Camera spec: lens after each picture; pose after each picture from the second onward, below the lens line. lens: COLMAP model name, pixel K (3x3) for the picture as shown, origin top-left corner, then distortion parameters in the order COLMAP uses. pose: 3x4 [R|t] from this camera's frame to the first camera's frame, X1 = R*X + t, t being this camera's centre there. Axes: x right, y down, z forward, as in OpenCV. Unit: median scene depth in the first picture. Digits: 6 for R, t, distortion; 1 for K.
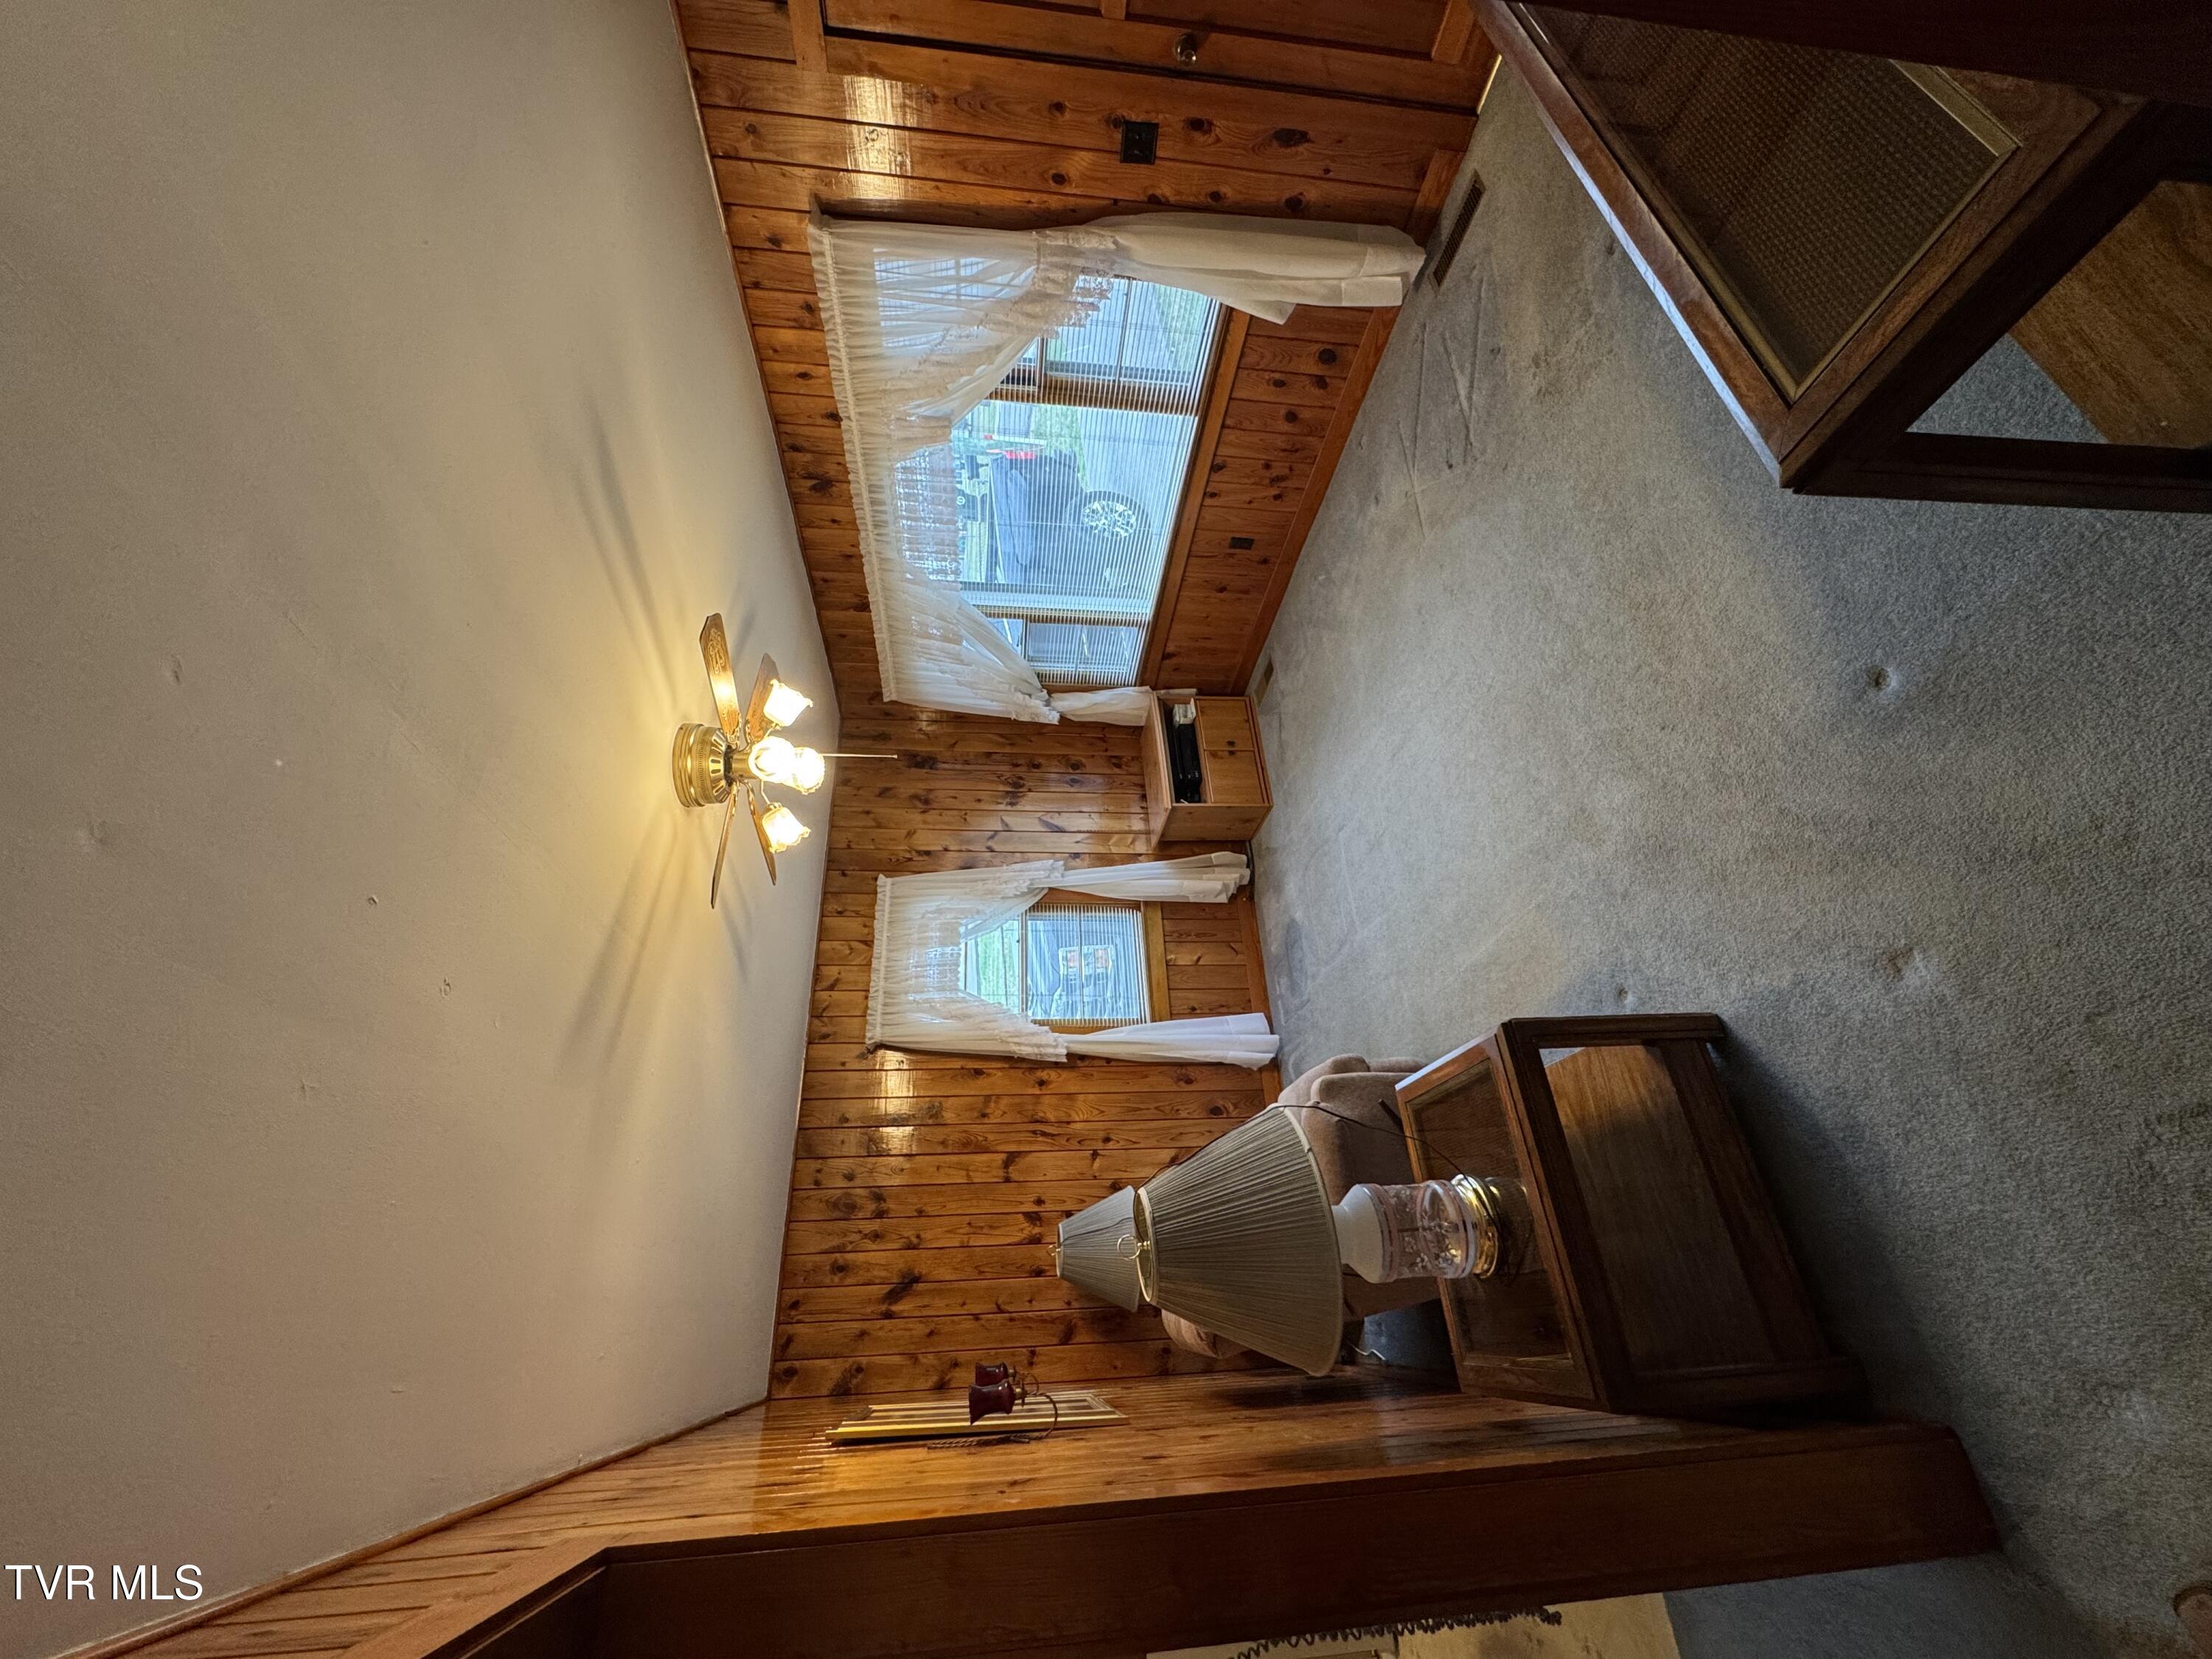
lens RADIAL K [[888.6, 0, 1111.3], [0, 888.6, 830.2], [0, 0, 1]] dist [-0.014987, -0.000211]
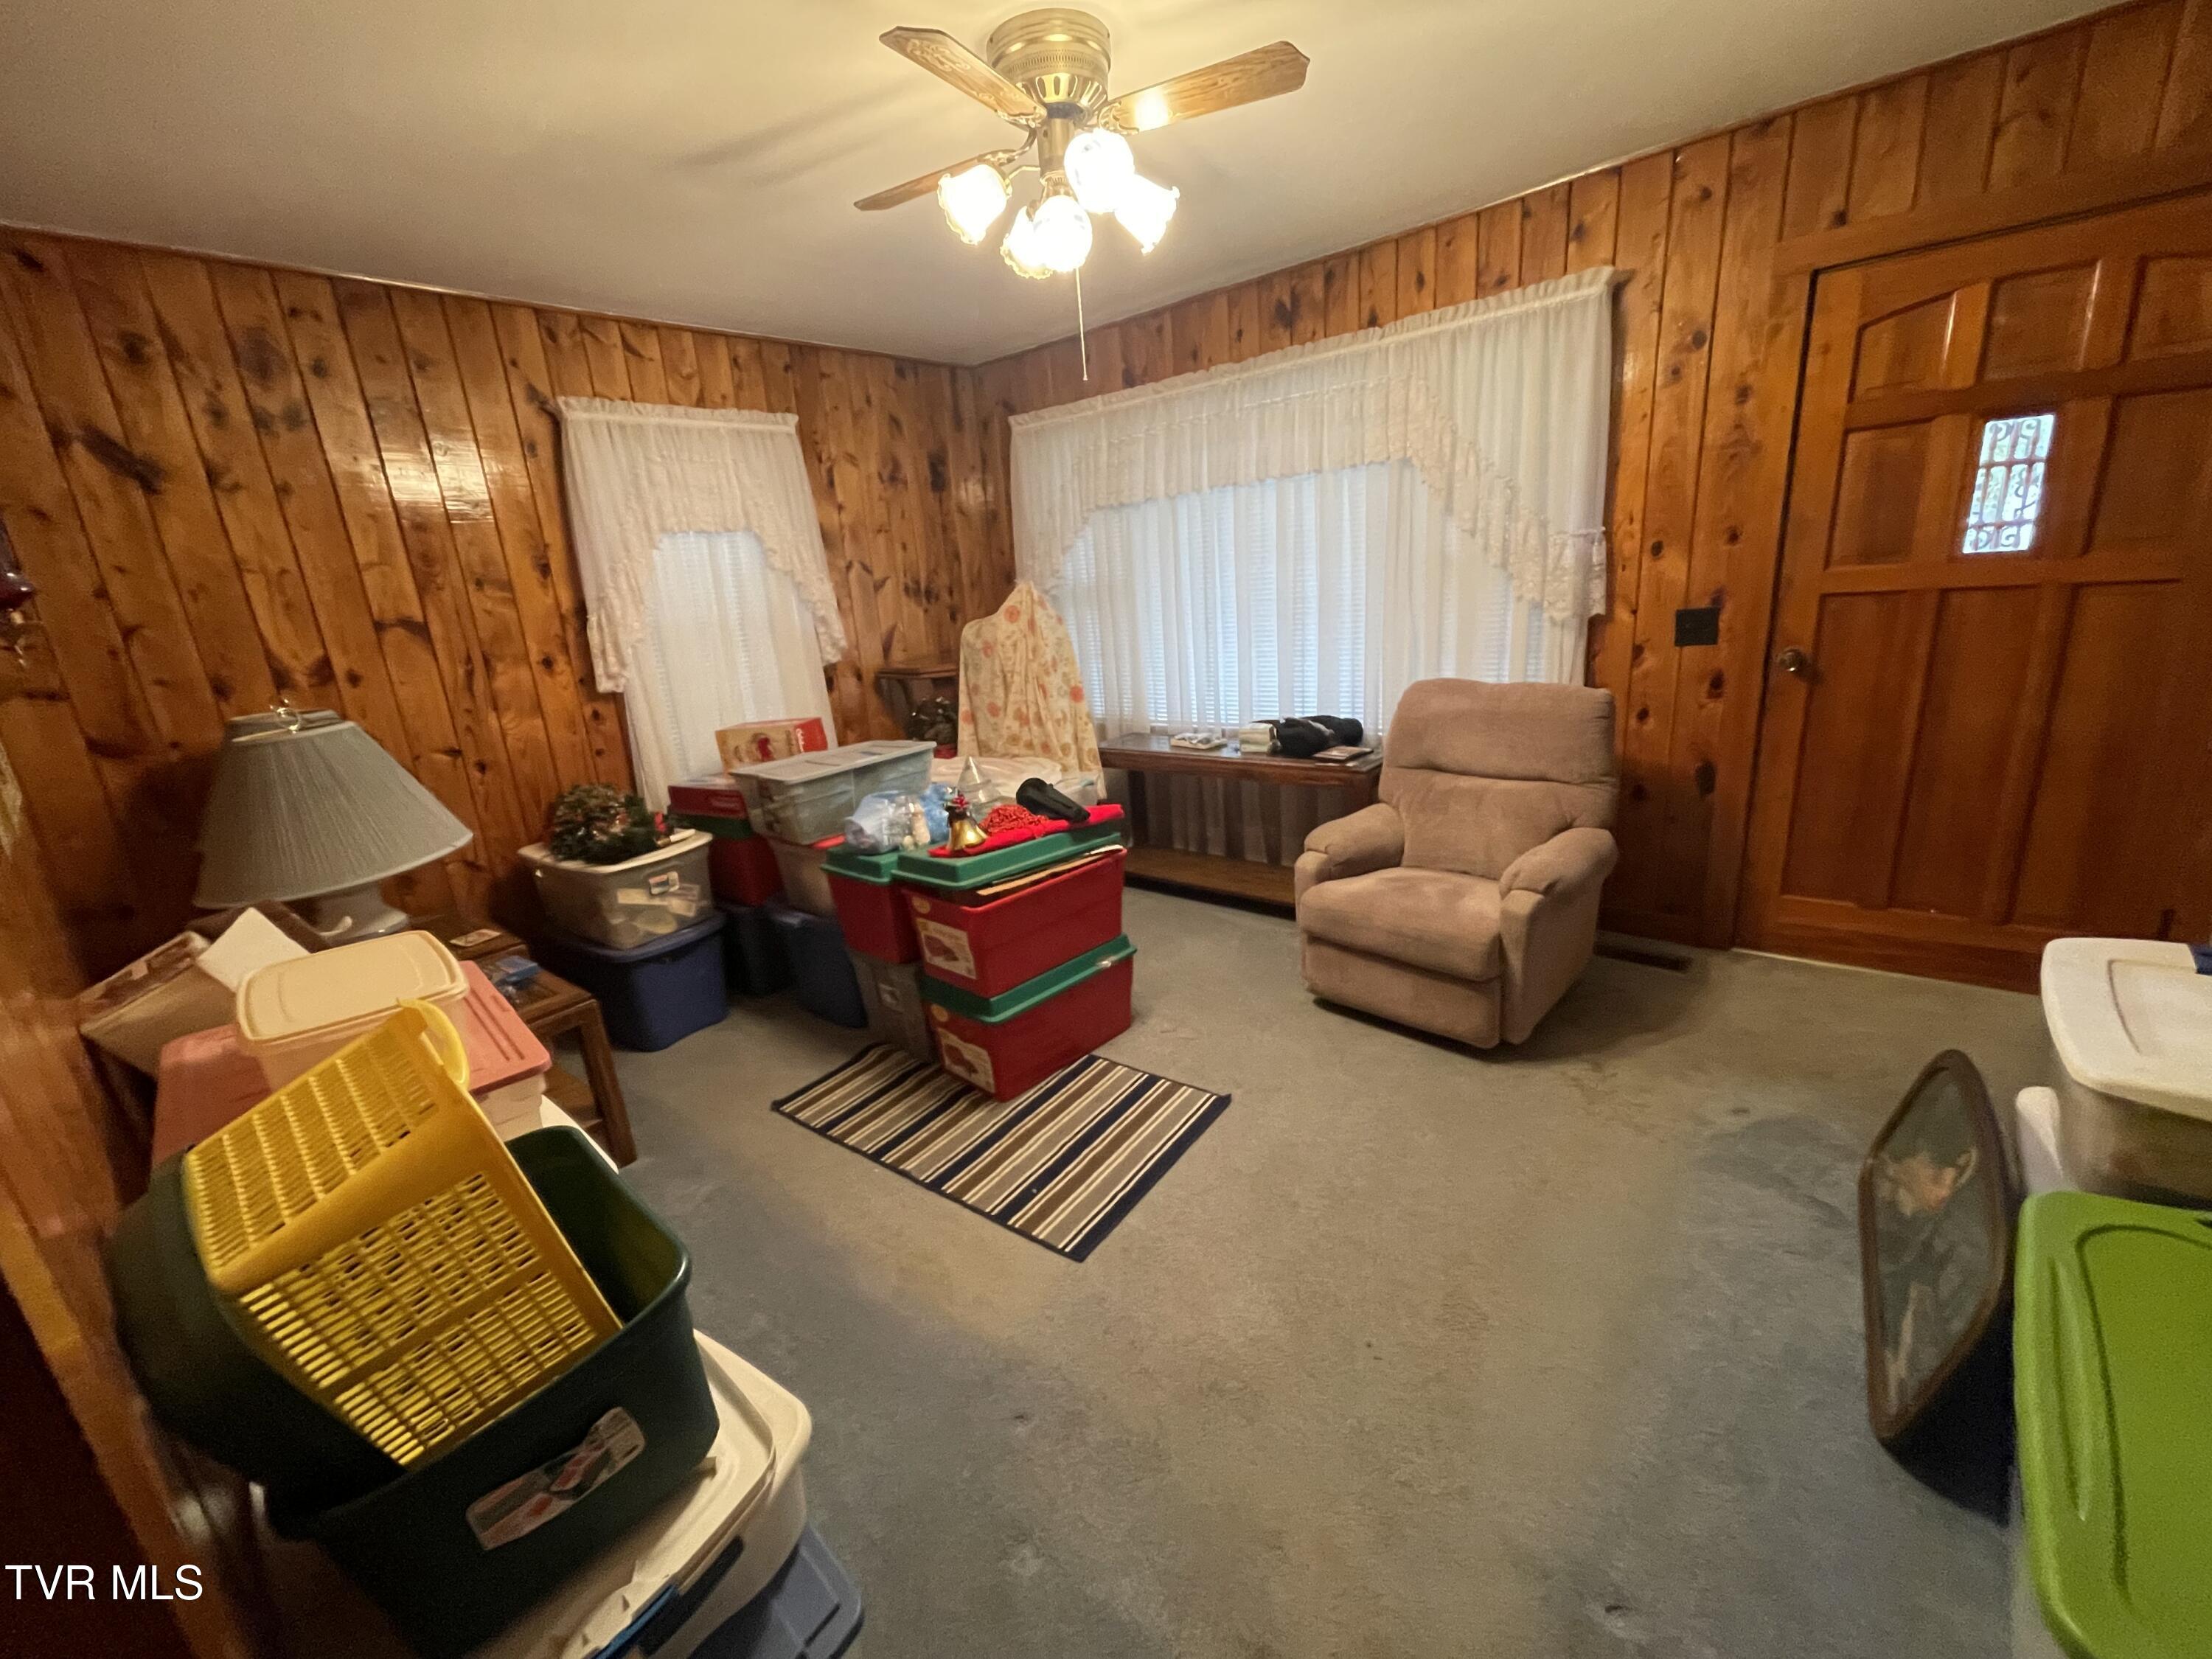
lens RADIAL K [[898.8, 0, 1105.8], [0, 898.8, 826.4], [0, 0, 1]] dist [-0.002026, -0.000796]
pose [[0.141465, 0.978024, 0.153155, 0.002024], [-0.928912, 0.184627, -0.320991, 0.139208], [-0.342214, -0.096859, 0.934617, 0.186145]]
